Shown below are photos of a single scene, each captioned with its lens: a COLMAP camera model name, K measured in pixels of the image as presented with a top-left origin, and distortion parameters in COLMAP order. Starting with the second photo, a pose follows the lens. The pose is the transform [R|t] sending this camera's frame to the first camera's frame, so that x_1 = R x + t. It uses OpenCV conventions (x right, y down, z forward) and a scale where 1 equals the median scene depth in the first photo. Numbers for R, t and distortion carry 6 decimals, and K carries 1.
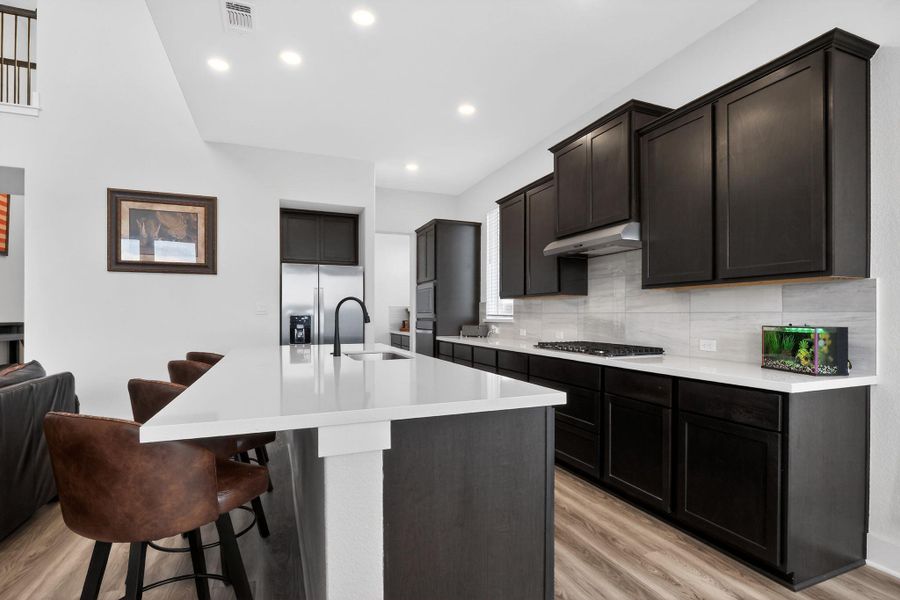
lens RADIAL K [[446.6, 0, 462.3], [0, 446.6, 322.8], [0, 0, 1]] dist [0.000230, -0.000039]
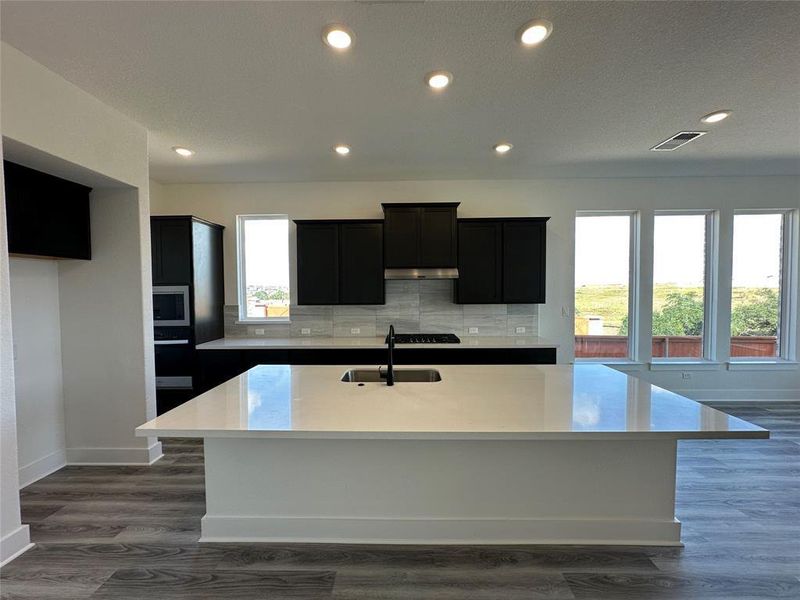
lens RADIAL K [[321.0, 0, 400.0], [0, 321.0, 300.0], [0, 0, 1]] dist [0.000529, -0.000010]
pose [[0.403166, -0.032400, 0.914553, -0.581718], [0.019925, 0.999447, 0.026624, -0.084953], [-0.914910, 0.007489, 0.403588, 0.425055]]
